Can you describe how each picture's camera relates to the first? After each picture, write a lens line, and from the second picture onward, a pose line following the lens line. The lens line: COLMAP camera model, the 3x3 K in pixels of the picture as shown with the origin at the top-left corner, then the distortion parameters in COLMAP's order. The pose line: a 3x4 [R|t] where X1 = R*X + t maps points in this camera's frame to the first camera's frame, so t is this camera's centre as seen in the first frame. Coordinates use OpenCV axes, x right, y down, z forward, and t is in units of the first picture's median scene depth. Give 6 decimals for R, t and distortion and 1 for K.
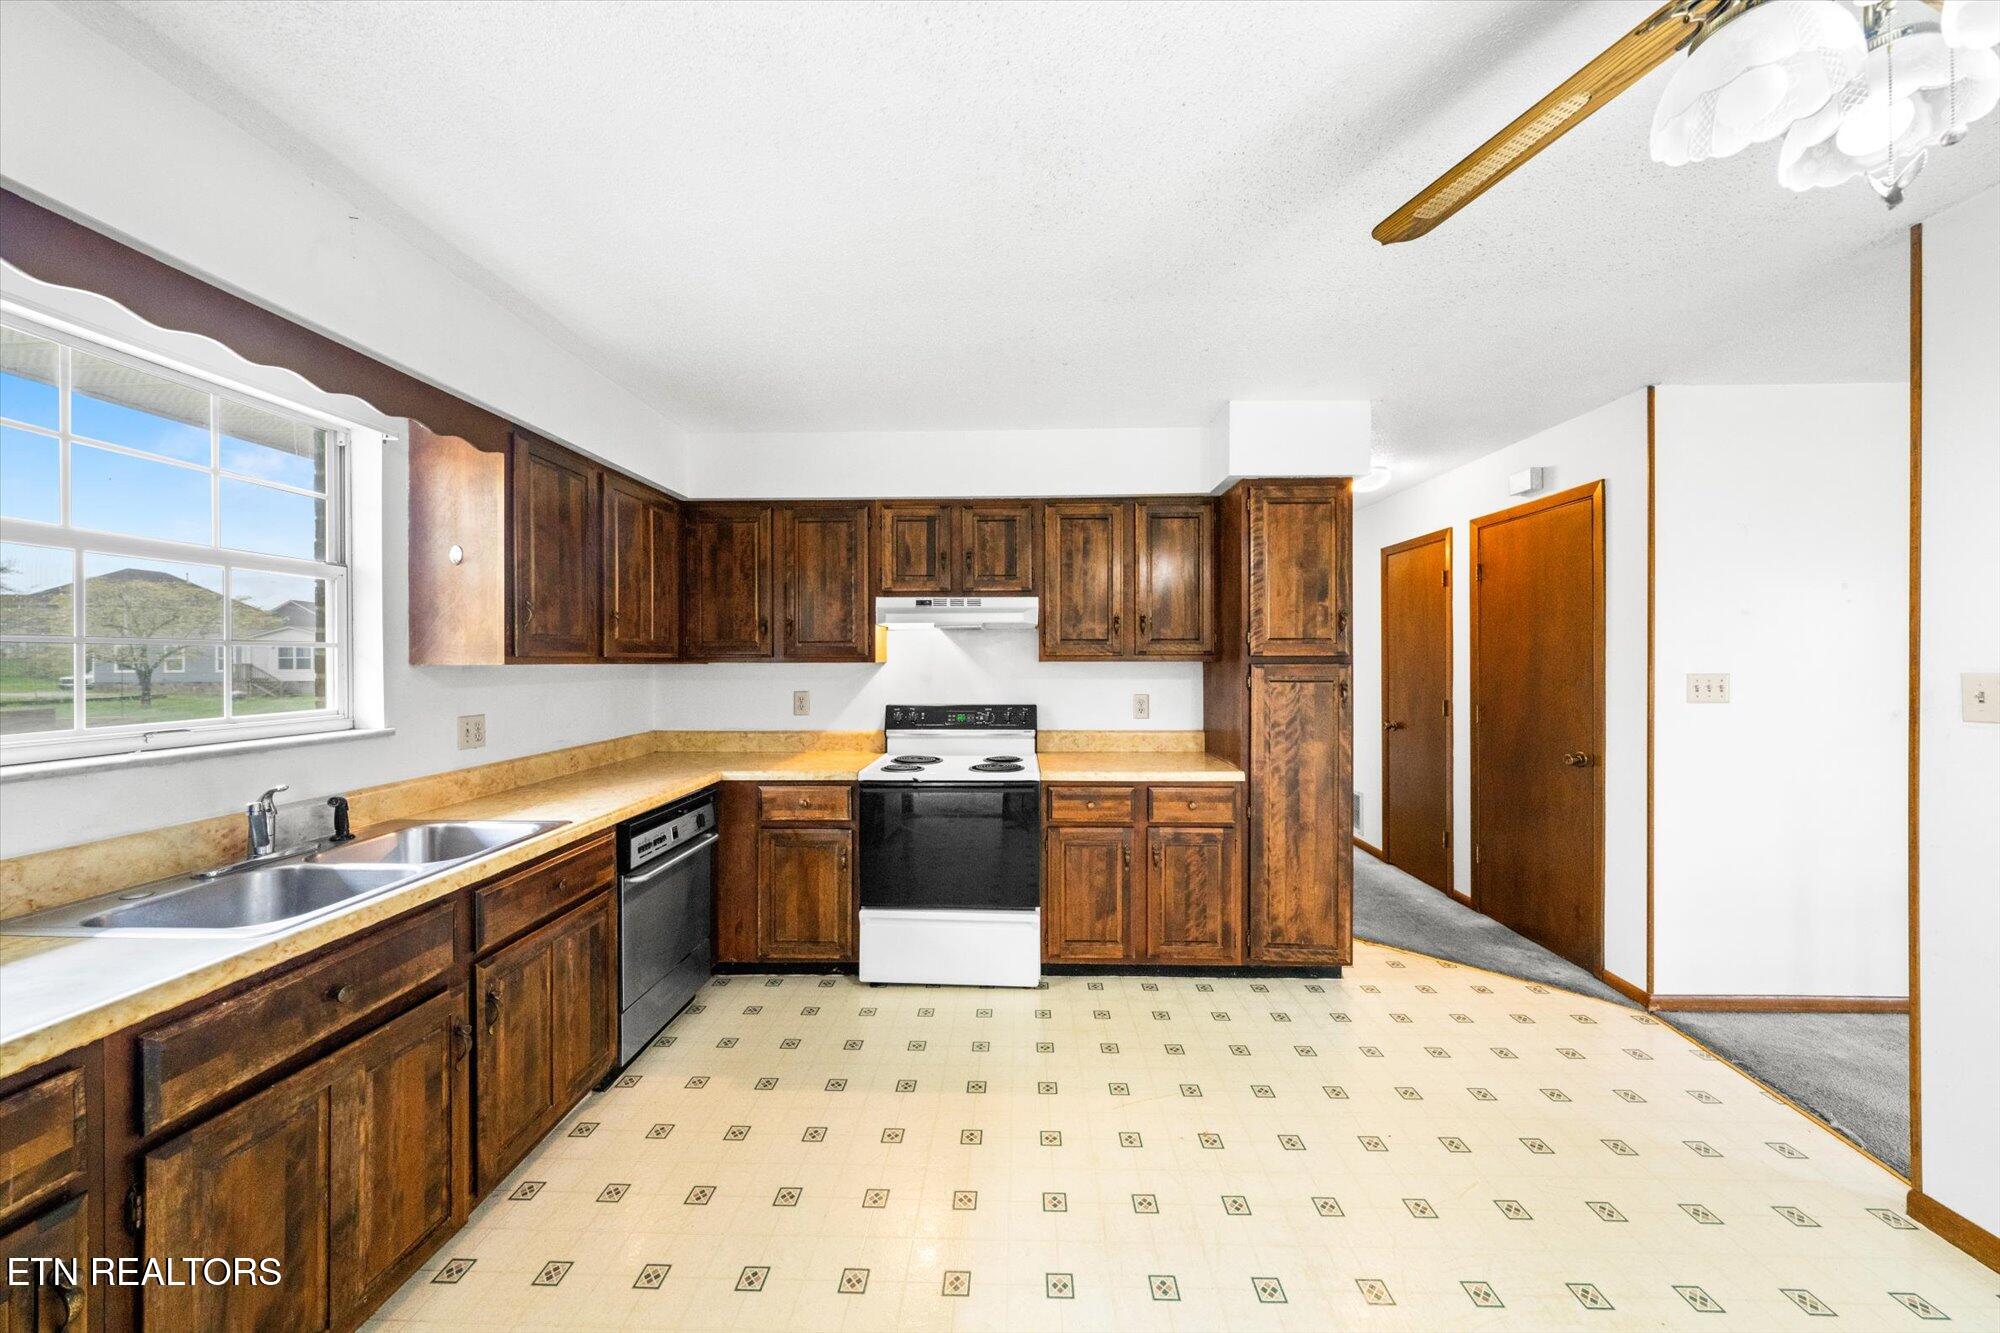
lens RADIAL K [[685.8, 0, 988.1], [0, 685.8, 662.3], [0, 0, 1]] dist [-0.000648, -0.000047]
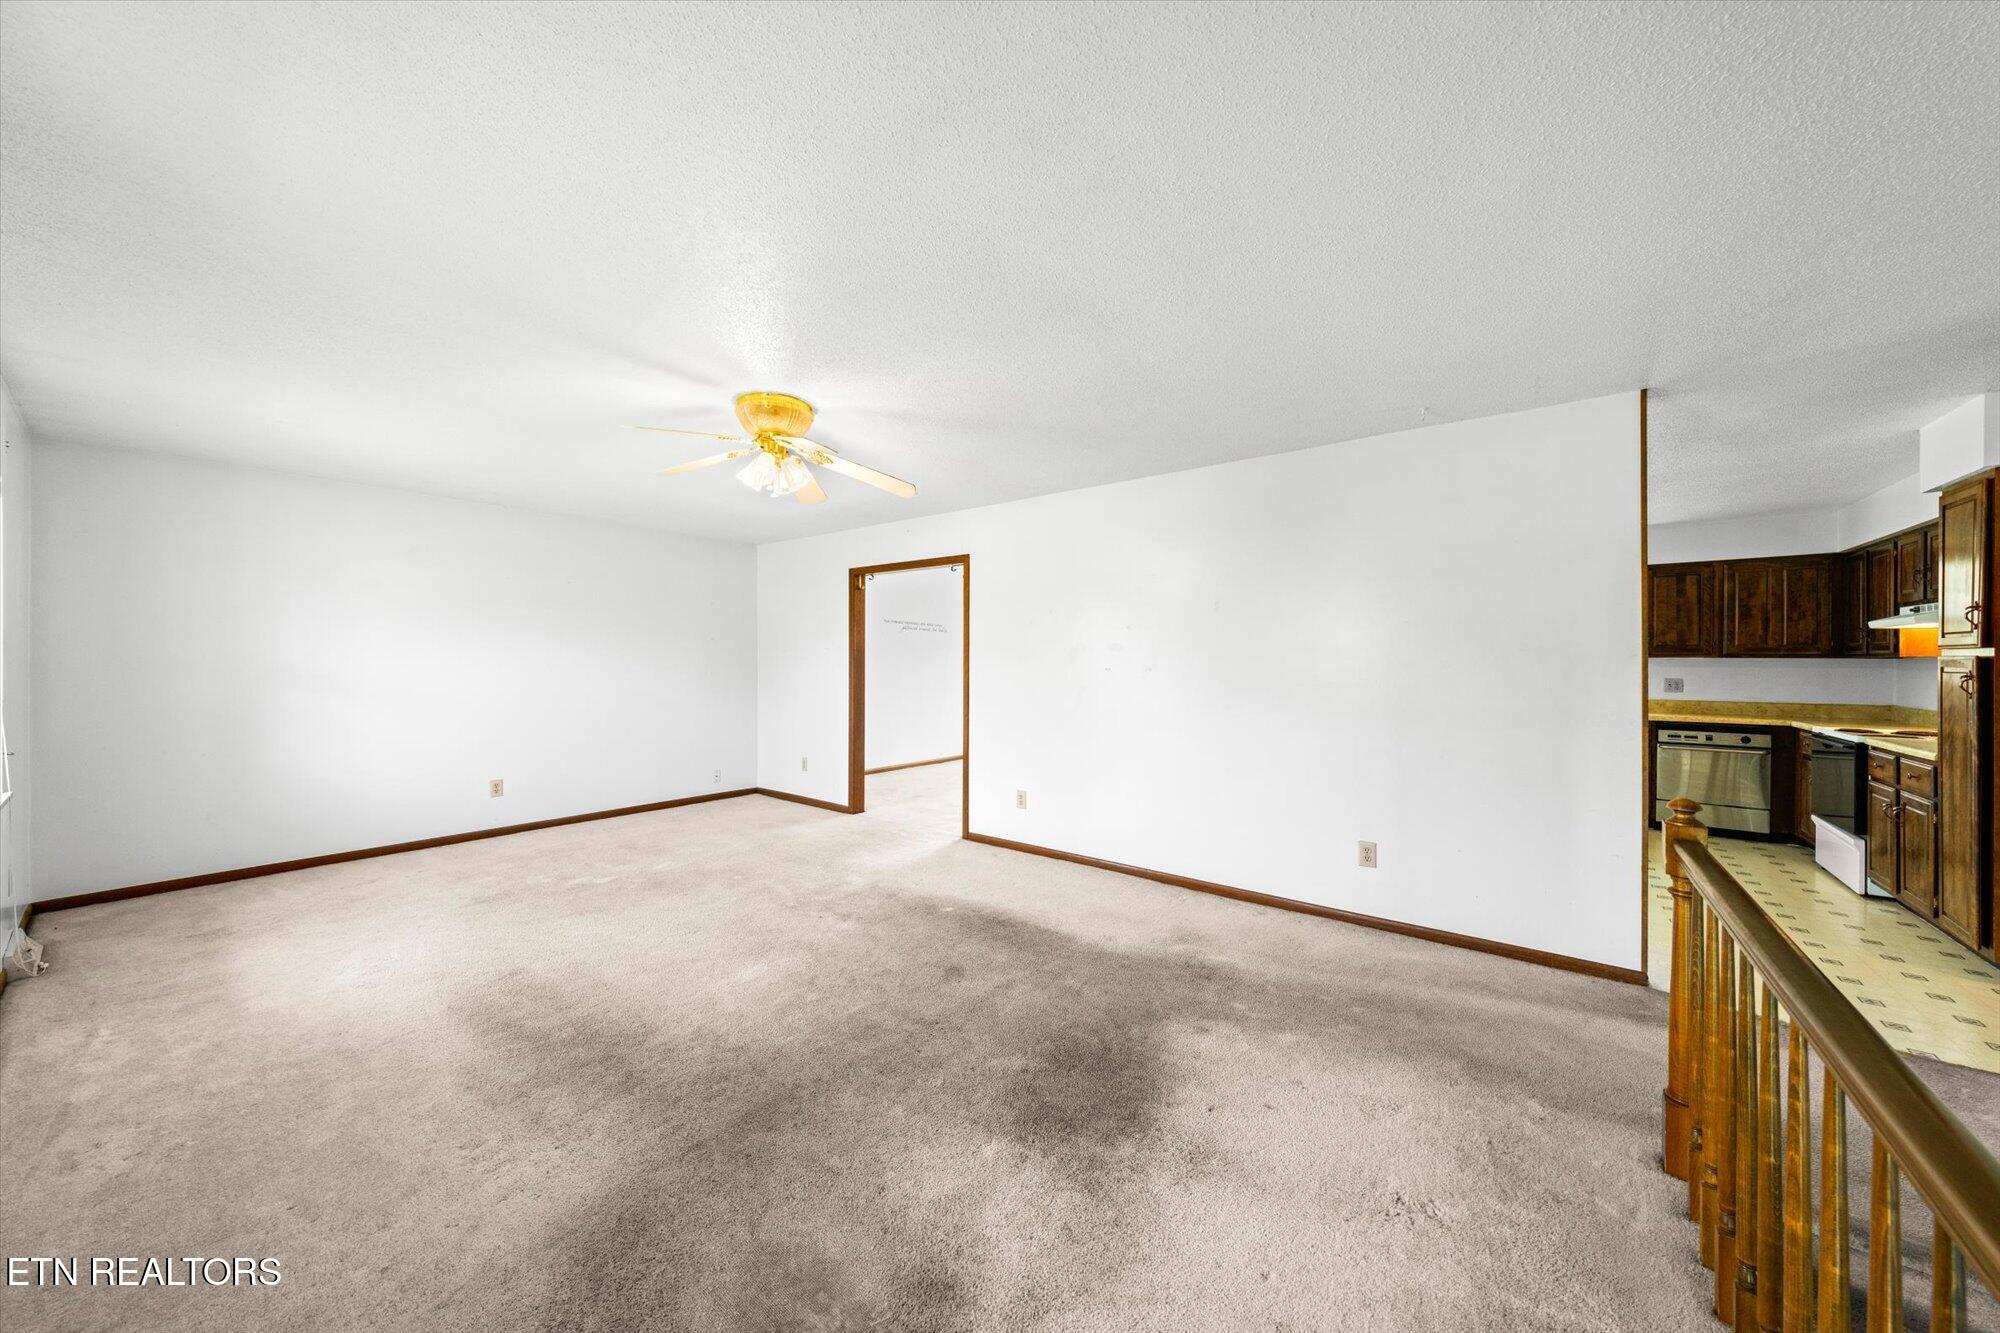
lens RADIAL K [[685.8, 0, 1000.7], [0, 685.8, 660.6], [0, 0, 1]] dist [-0.000648, -0.000047]
pose [[-0.592733, -0.000660, -0.805399, 2.205016], [-0.007236, 0.999964, 0.004506, 0.016201], [0.805367, 0.008499, -0.592716, 0.433527]]
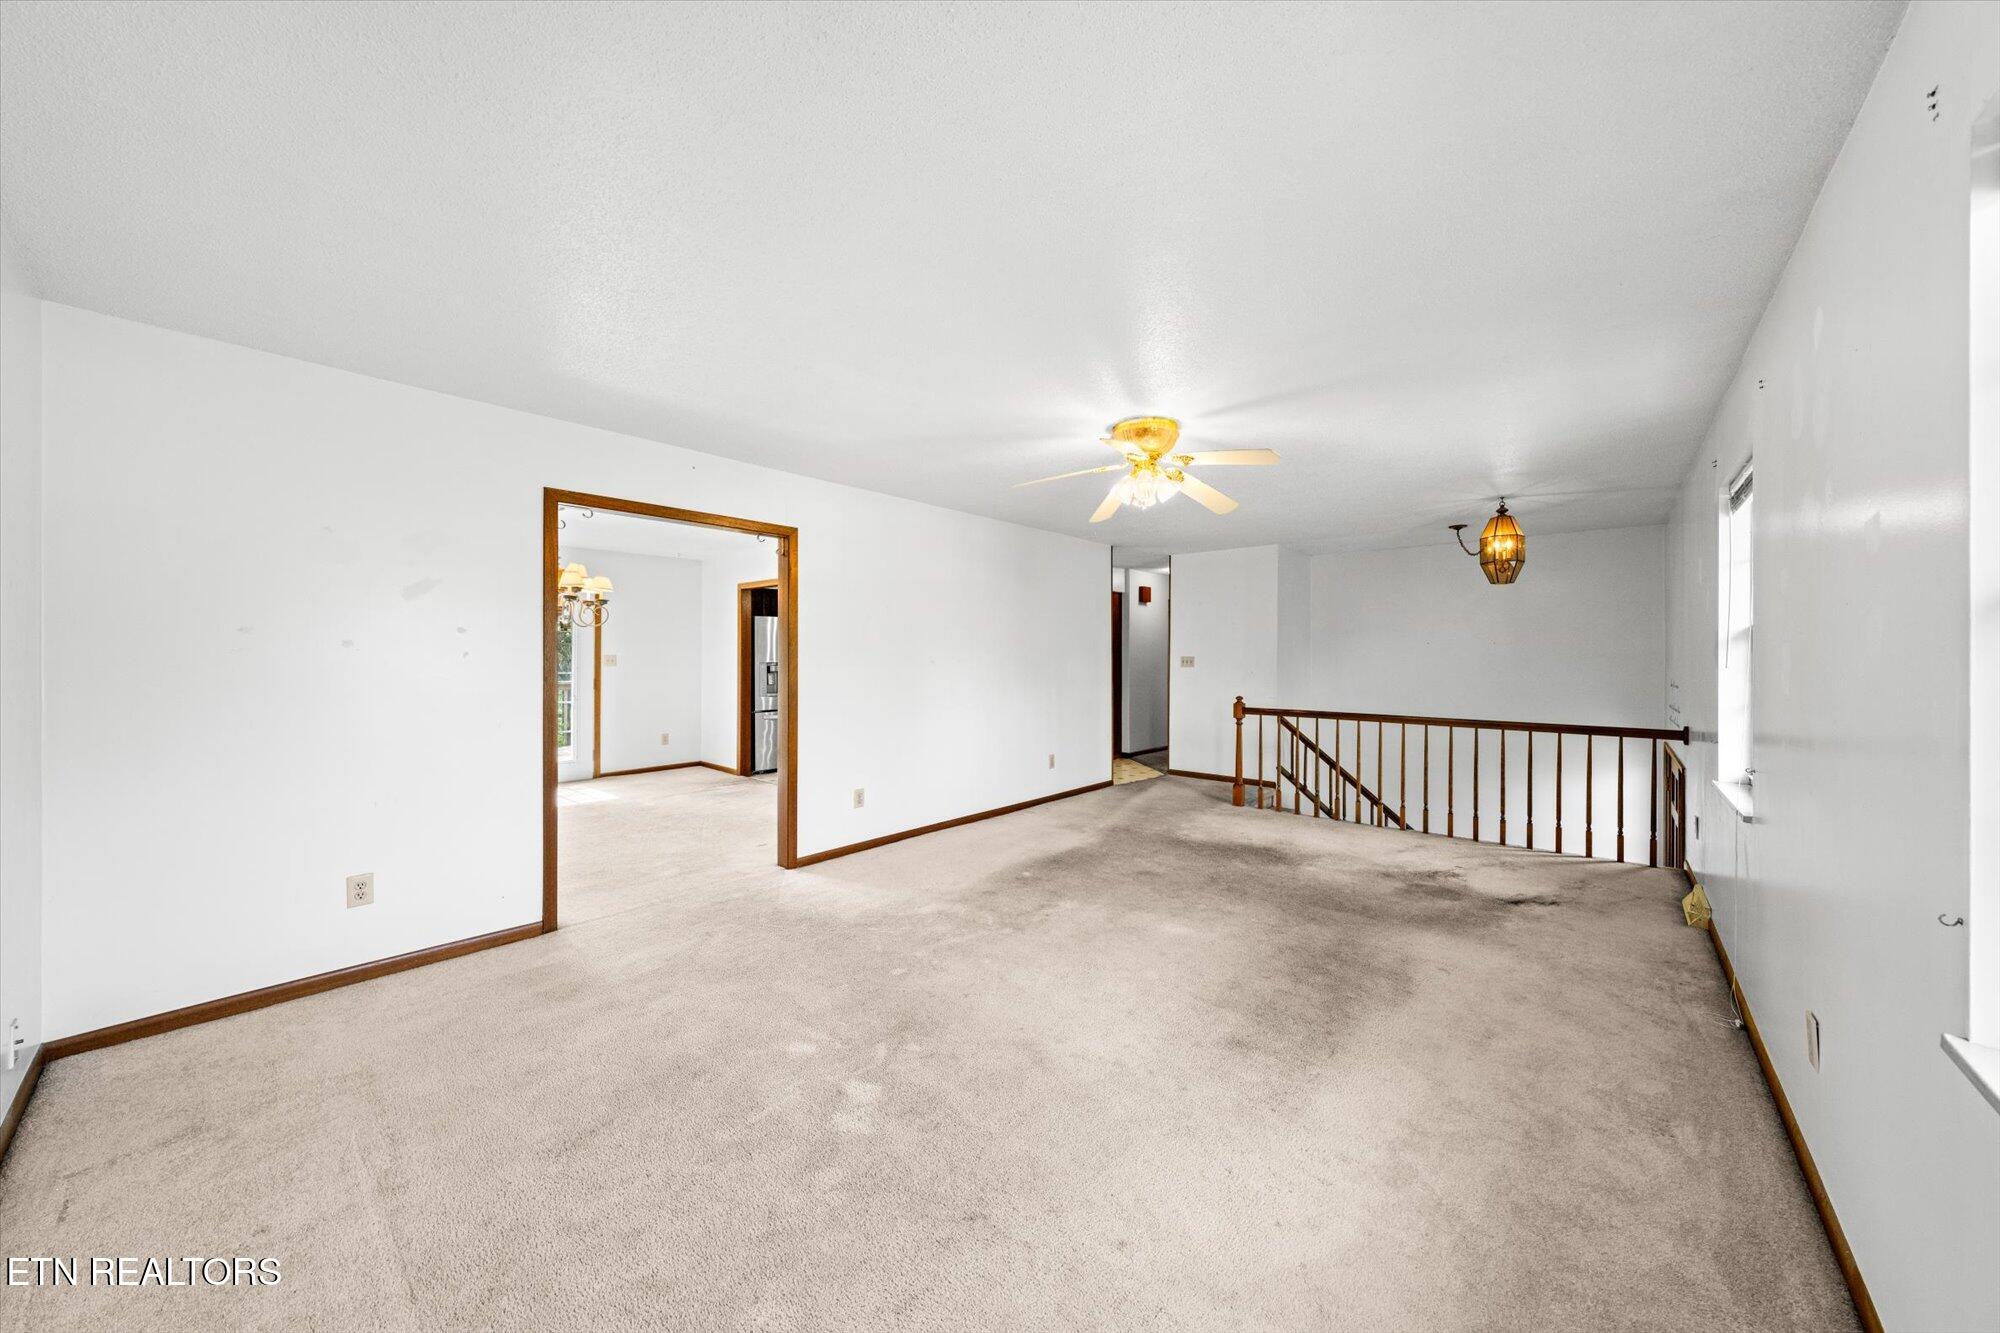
lens RADIAL K [[685.8, 0, 996.9], [0, 685.8, 650.9], [0, 0, 1]] dist [-0.000648, -0.000047]
pose [[0.771308, -0.001941, -0.636459, 2.111727], [-0.007527, 0.999898, -0.012170, 0.031526], [0.636418, 0.014178, 0.771214, -1.572389]]
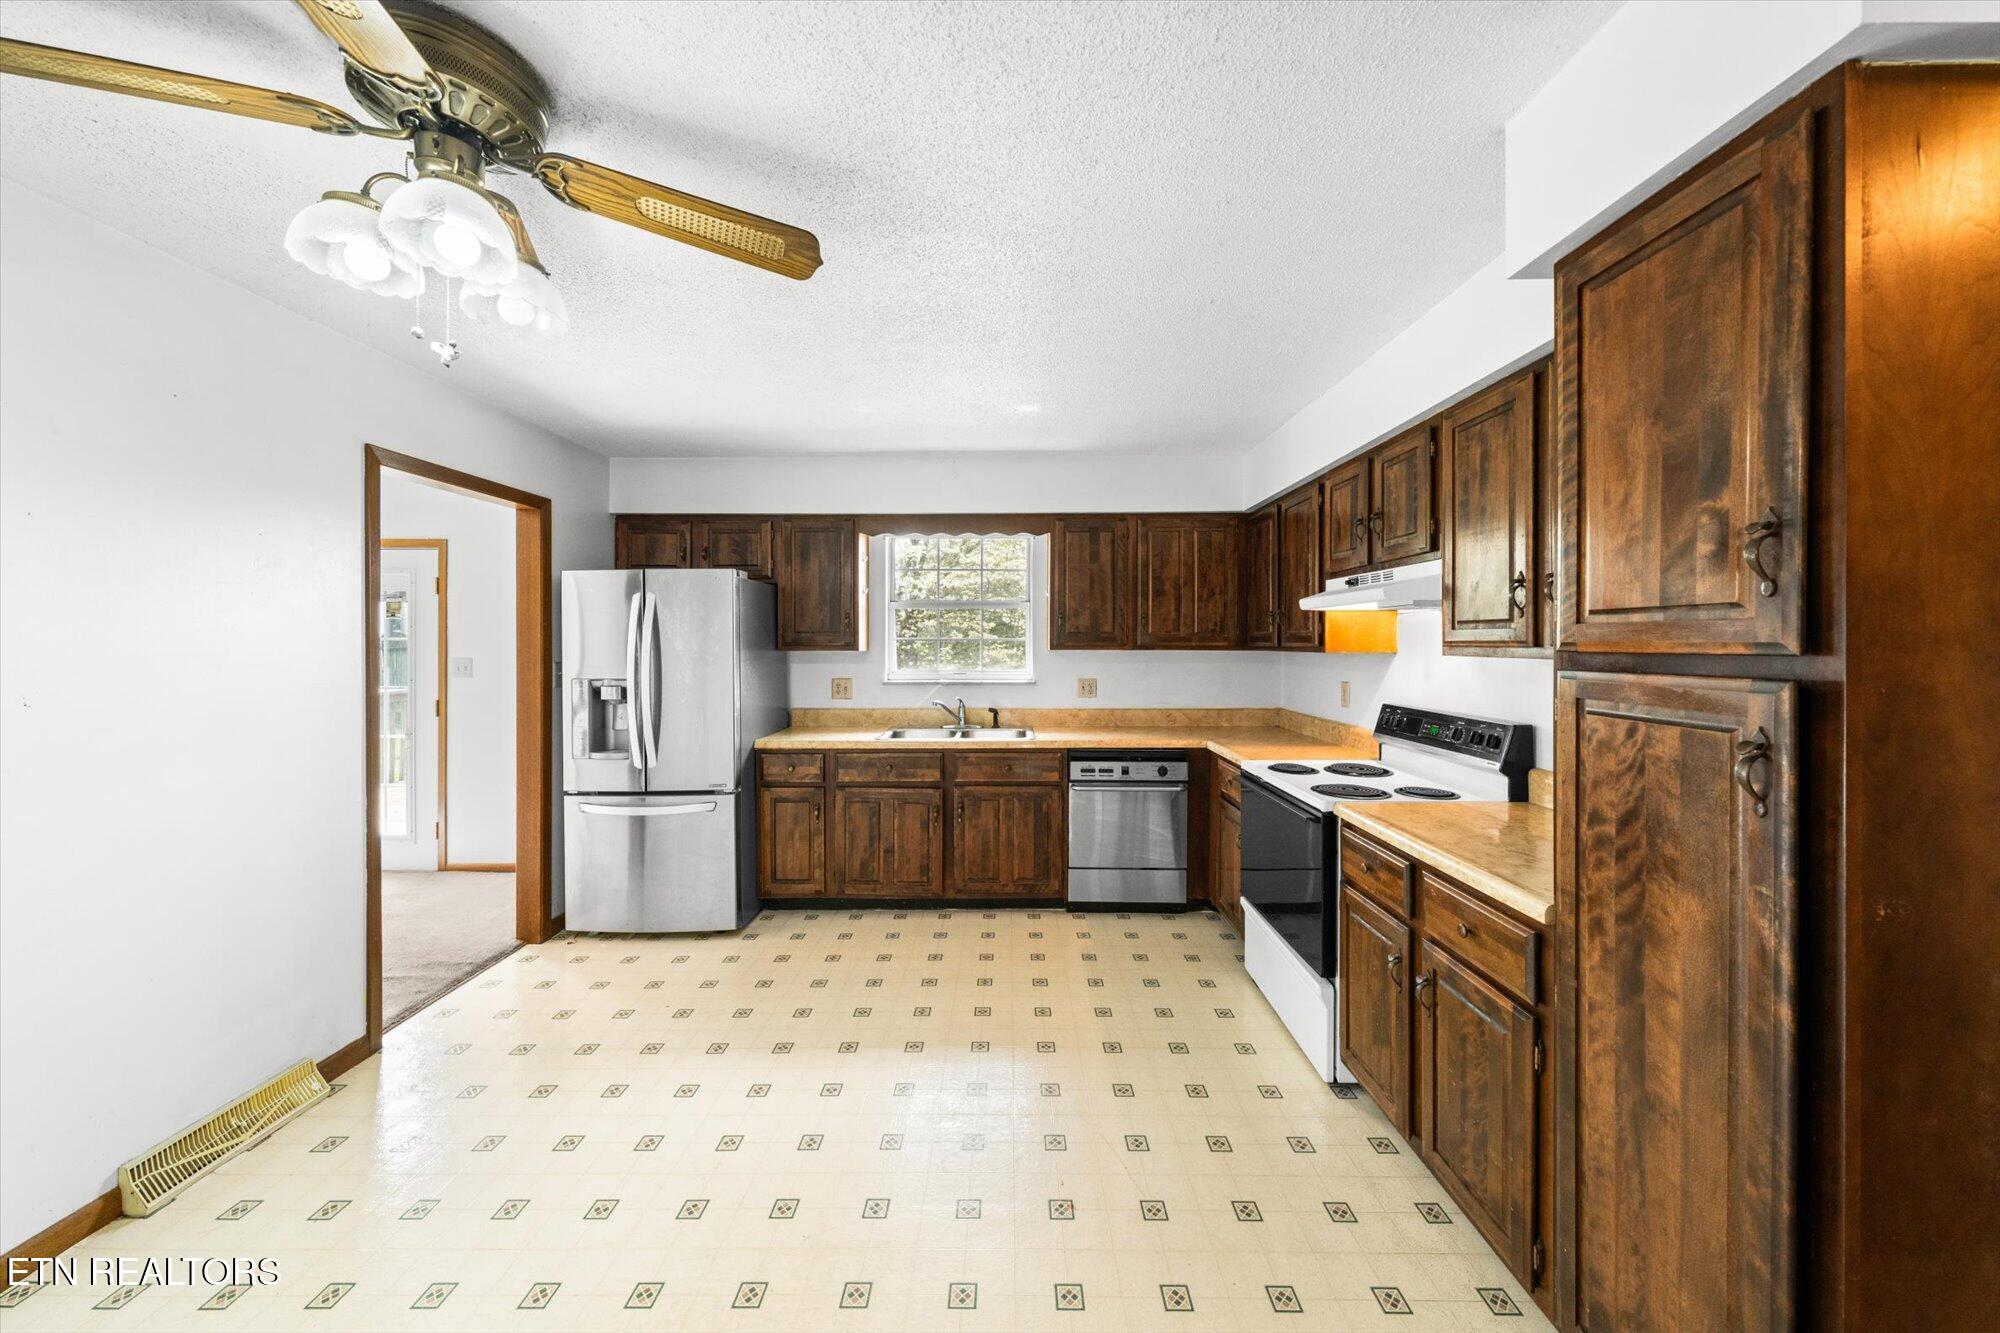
lens RADIAL K [[685.8, 0, 1009.3], [0, 685.8, 646.5], [0, 0, 1]] dist [-0.000648, -0.000047]
pose [[0.026847, 0.007141, -0.999614, 0.826996], [-0.004272, 0.999966, 0.007029, -0.014123], [0.999630, 0.004082, 0.026876, 0.632939]]
